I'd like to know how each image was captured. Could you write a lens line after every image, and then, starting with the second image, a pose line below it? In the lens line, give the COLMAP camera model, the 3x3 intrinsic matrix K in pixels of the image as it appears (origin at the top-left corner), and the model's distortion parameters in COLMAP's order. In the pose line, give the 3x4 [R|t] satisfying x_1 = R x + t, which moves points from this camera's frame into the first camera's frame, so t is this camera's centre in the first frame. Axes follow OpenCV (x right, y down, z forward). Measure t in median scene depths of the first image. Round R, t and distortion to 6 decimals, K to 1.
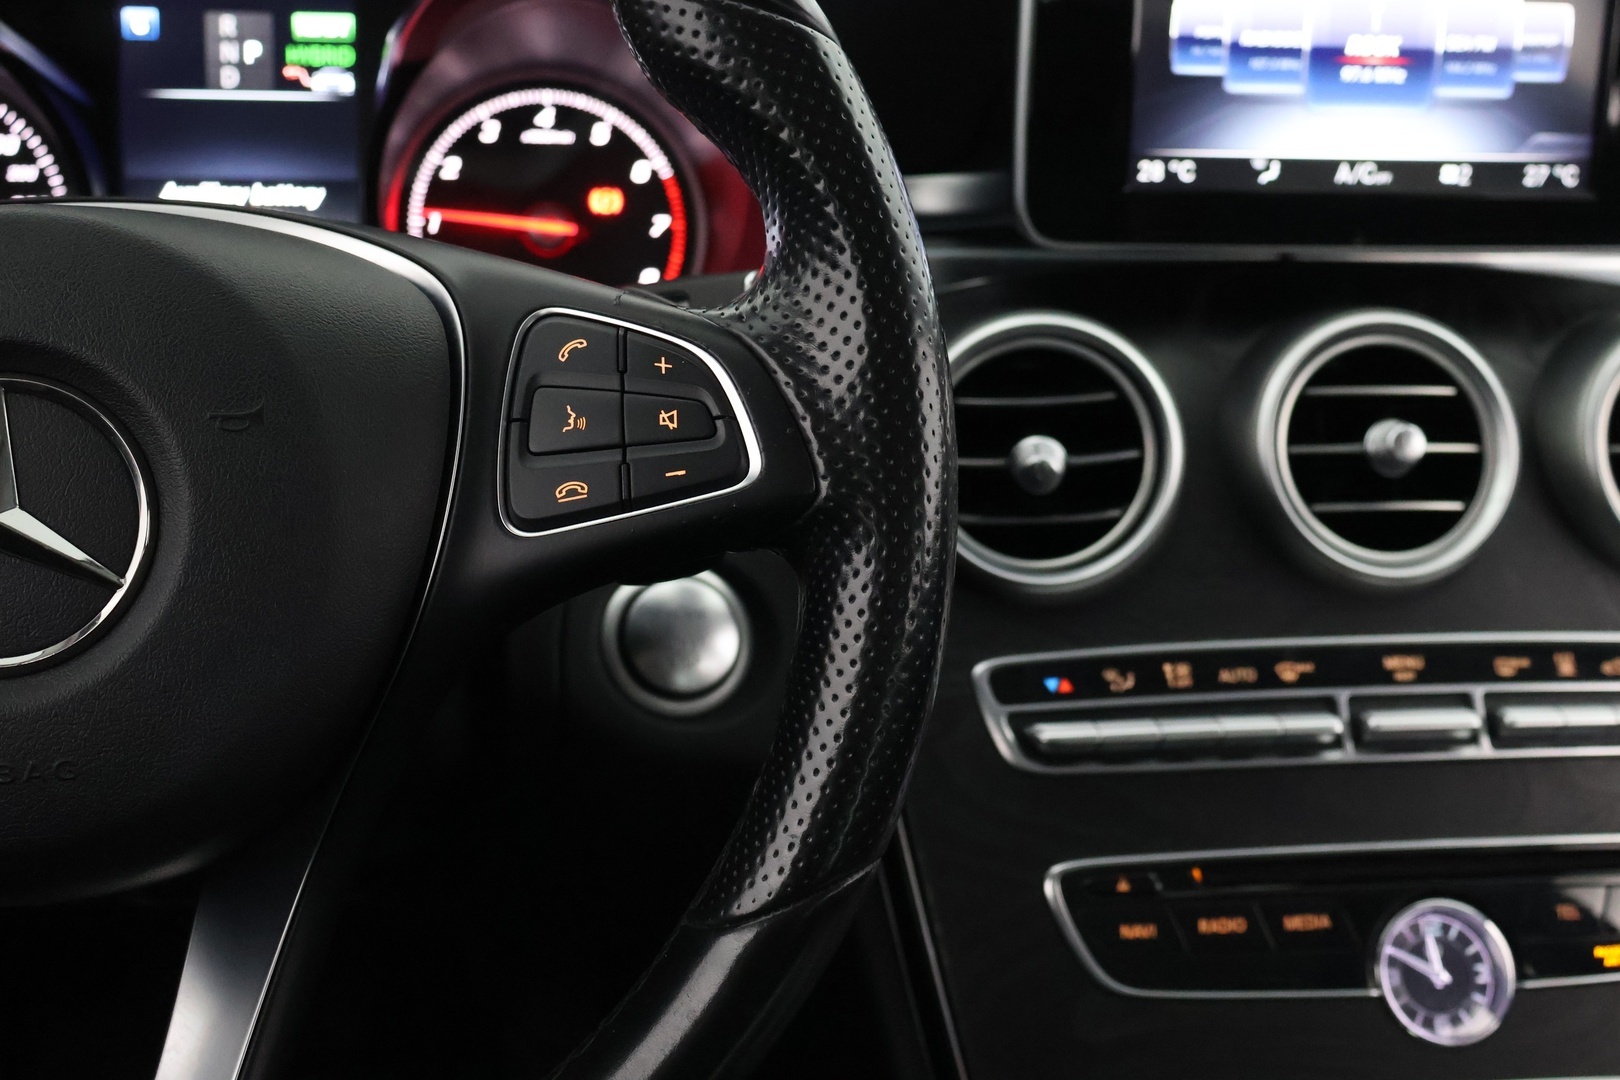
lens RADIAL K [[1982.4, 0, 811.4], [0, 1982.4, 540.3], [0, 0, 1]] dist [0.011264, 0.000000]
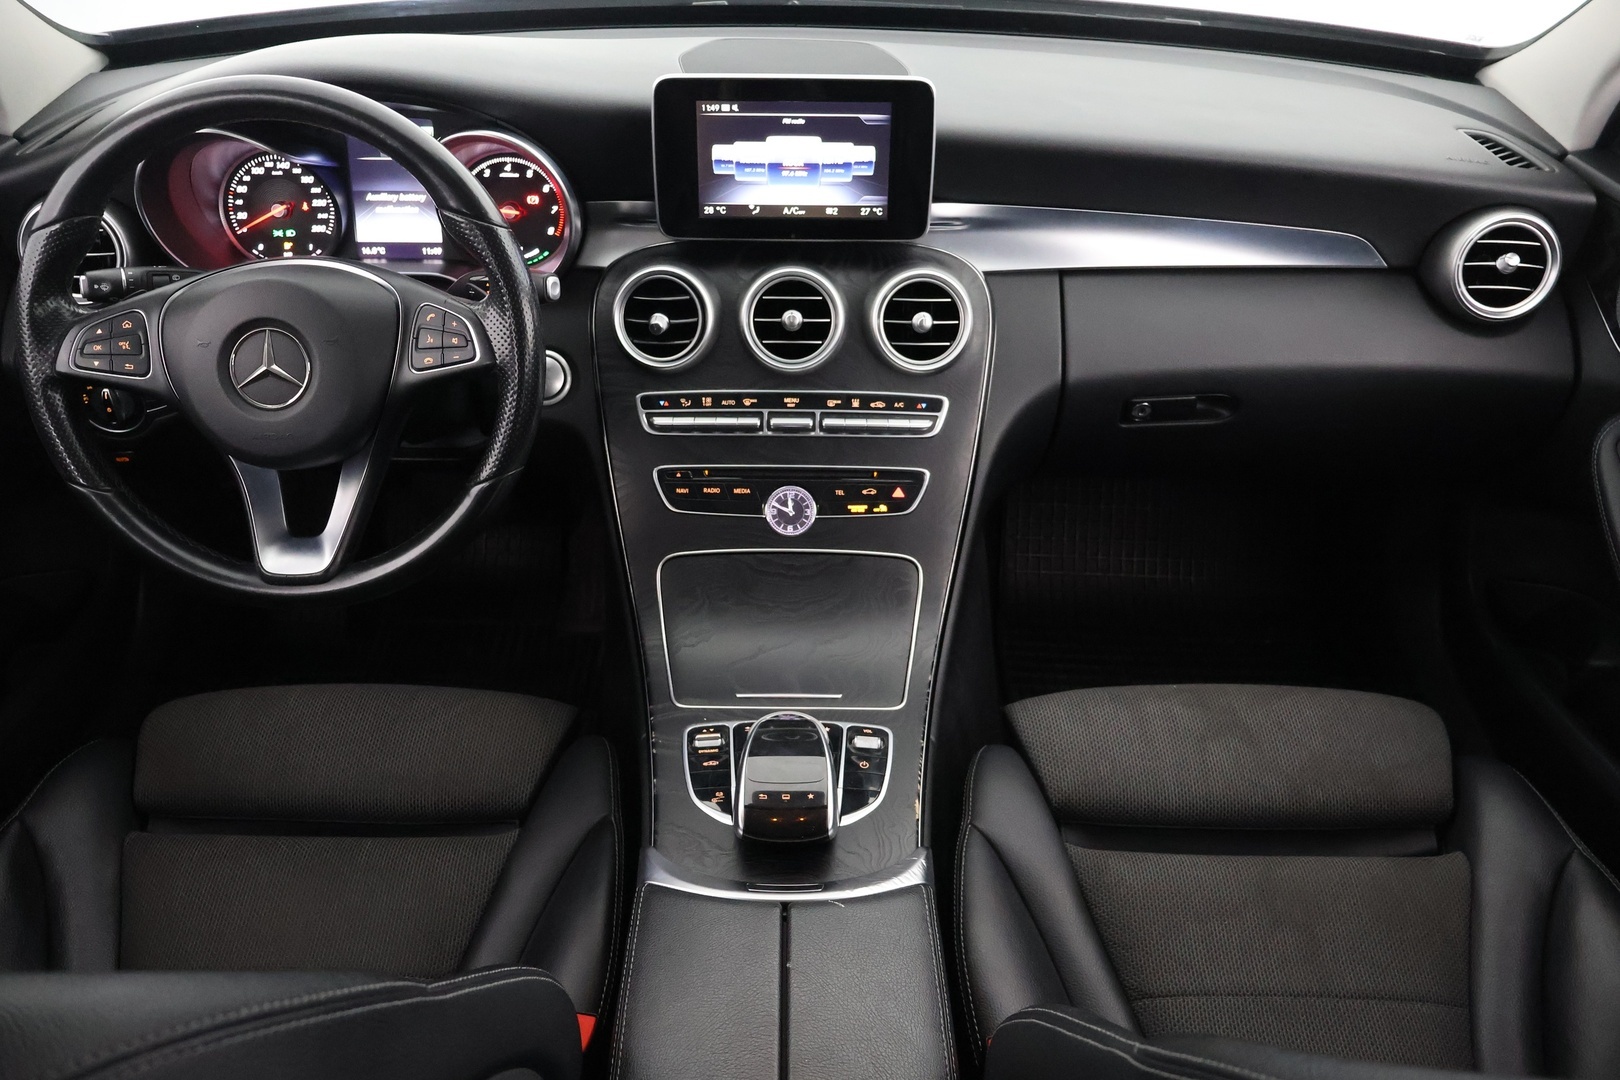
lens RADIAL K [[1353.1, 0, 805.5], [0, 1353.1, 535.4], [0, 0, 1]] dist [-0.015504, 0.022093]
pose [[0.988416, 0.061170, -0.138894, 0.580937], [-0.024668, 0.967760, 0.250662, -0.223414], [0.149749, -0.244332, 0.958059, -0.821791]]
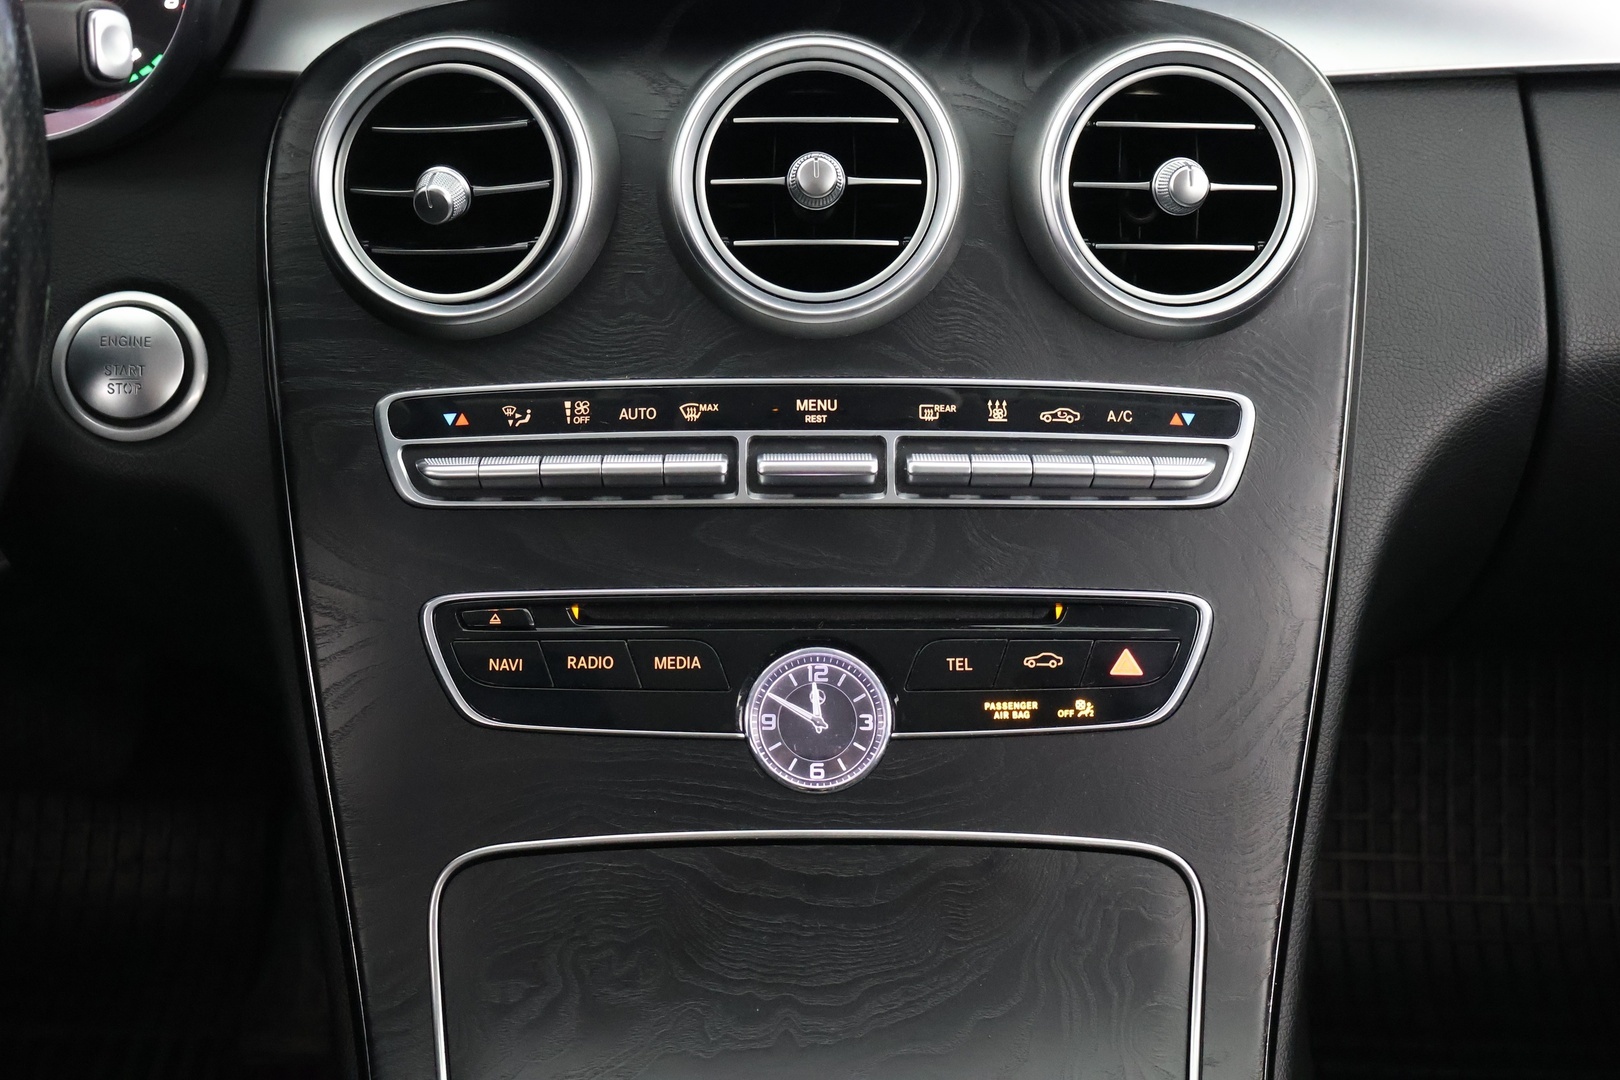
lens RADIAL K [[2223.0, 0, 779.6], [0, 2223.0, 540.1], [0, 0, 1]] dist [0.021829, 0.000000]
pose [[0.989446, 0.031069, -0.141531, 0.430764], [-0.014452, 0.993032, 0.116956, 0.000519], [0.144179, -0.113676, 0.983001, -0.075464]]
